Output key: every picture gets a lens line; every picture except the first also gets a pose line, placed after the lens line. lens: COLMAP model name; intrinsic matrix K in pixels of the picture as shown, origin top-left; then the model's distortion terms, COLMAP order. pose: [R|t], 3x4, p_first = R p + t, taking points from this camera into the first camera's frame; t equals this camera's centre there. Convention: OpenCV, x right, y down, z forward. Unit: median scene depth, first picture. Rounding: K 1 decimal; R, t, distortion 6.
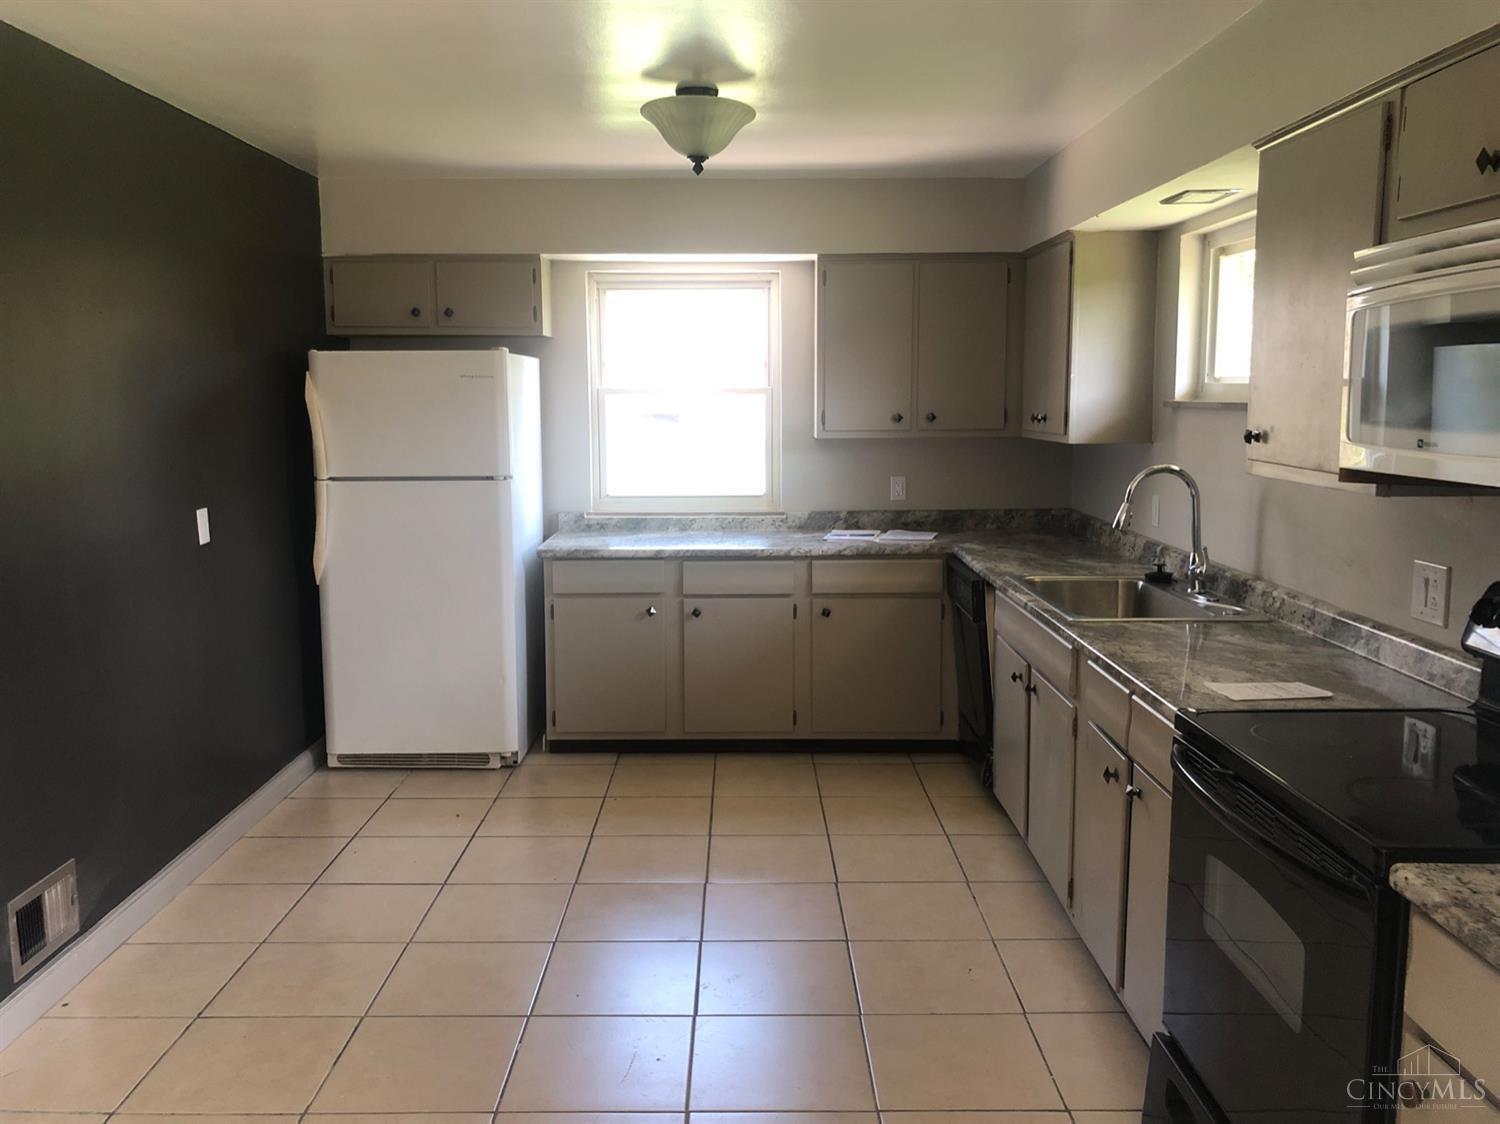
lens RADIAL K [[1248.4, 0, 750.0], [0, 1248.4, 562.0], [0, 0, 1]] dist [0.225681, -0.822295]
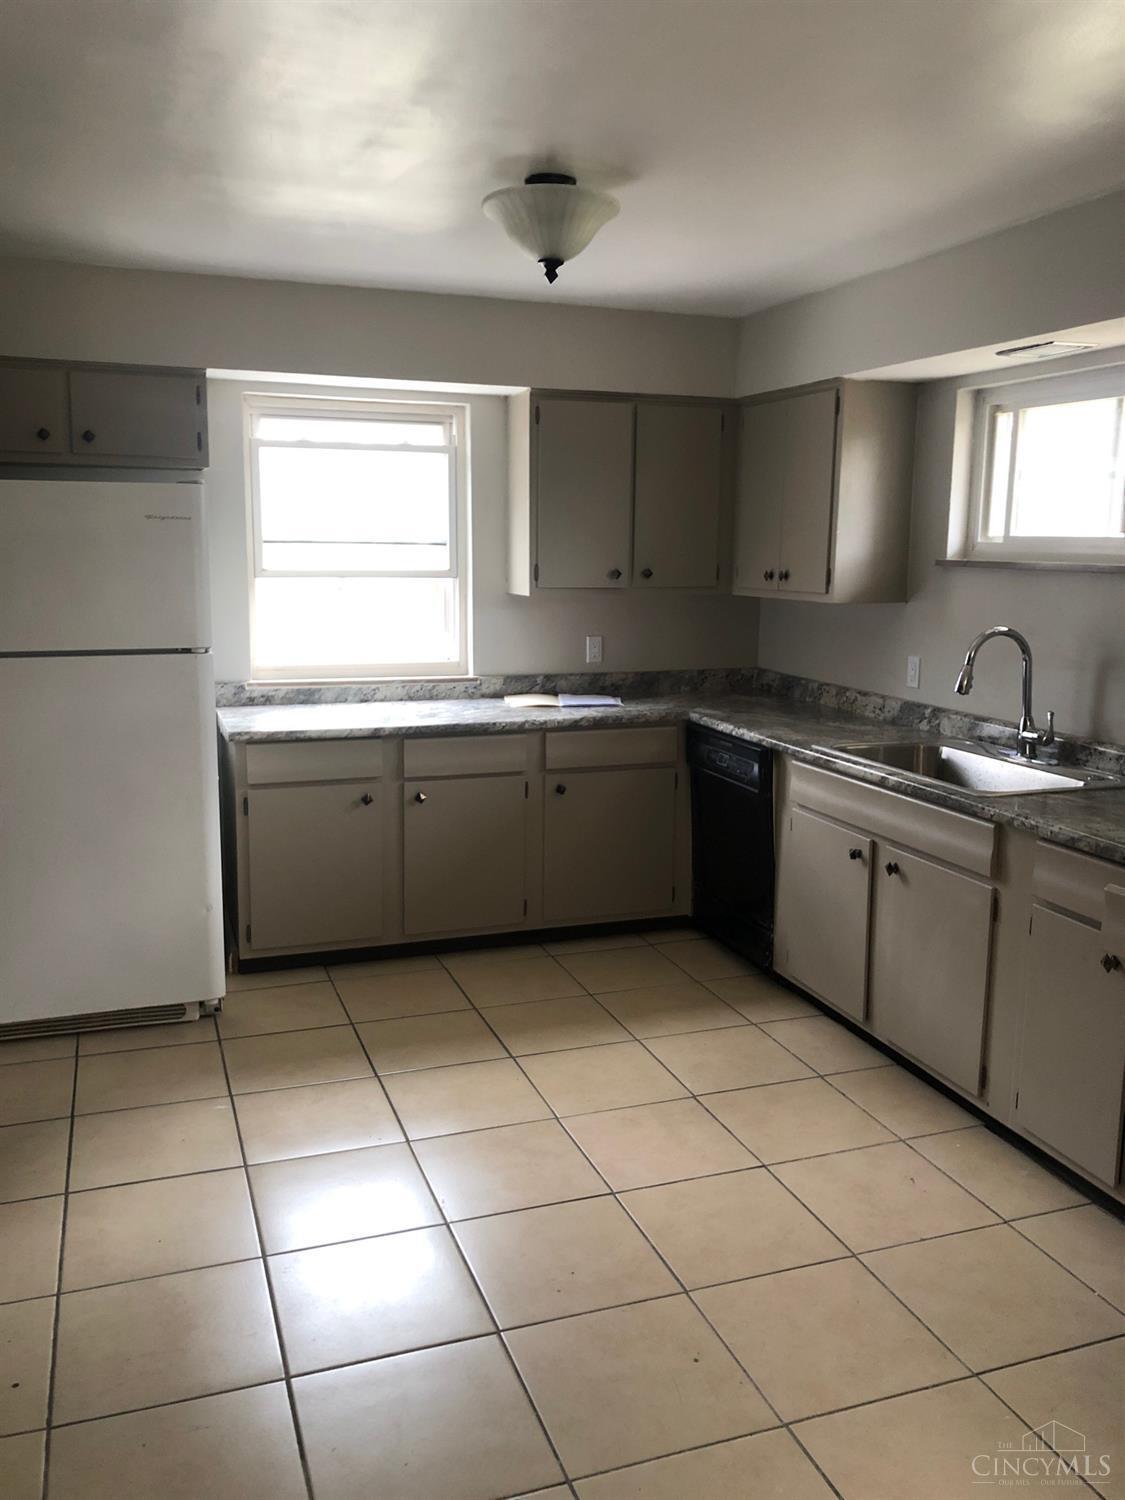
lens RADIAL K [[1236.6, 0, 585.6], [0, 1236.6, 756.2], [0, 0, 1]] dist [0.075430, -0.118955]
pose [[0.937839, -0.044133, 0.344253, -0.228056], [0.030770, 0.998549, 0.044189, -0.022671], [-0.345704, -0.030850, 0.937836, 0.156244]]
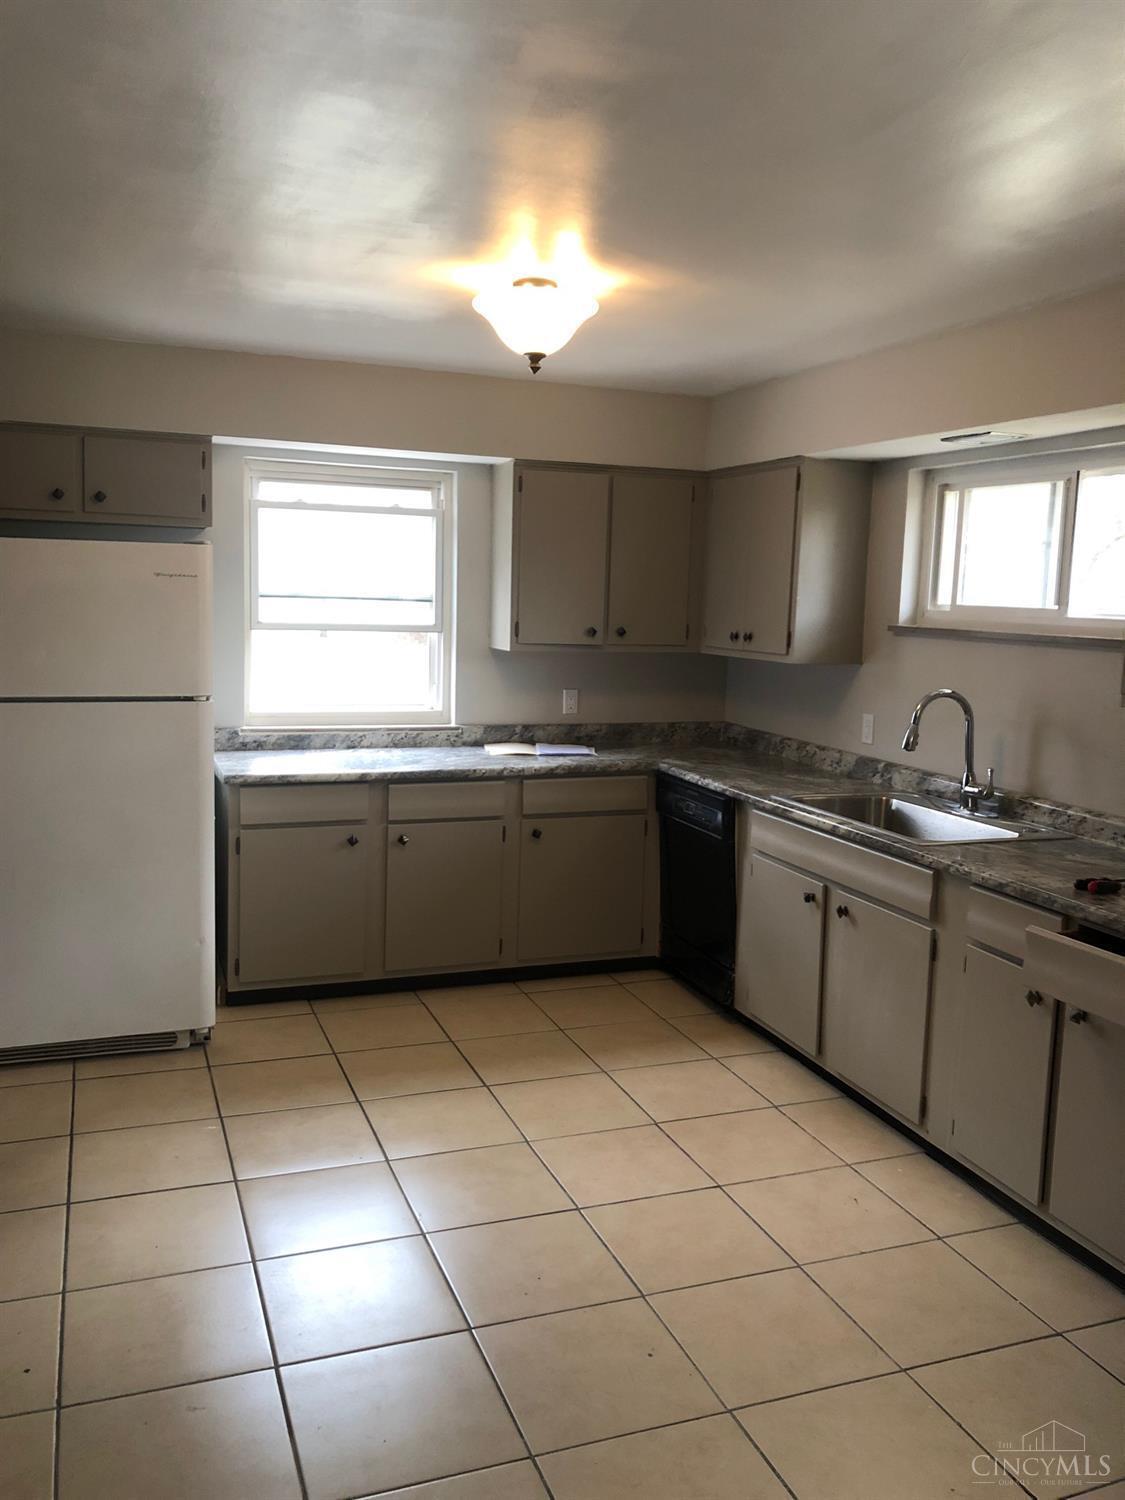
lens RADIAL K [[1236.6, 0, 585.6], [0, 1236.6, 756.2], [0, 0, 1]] dist [0.075430, -0.118955]
pose [[0.931929, -0.016126, 0.362281, -0.244629], [0.014988, 0.999870, 0.005951, -0.024138], [-0.362330, -0.000116, 0.932050, 0.105679]]
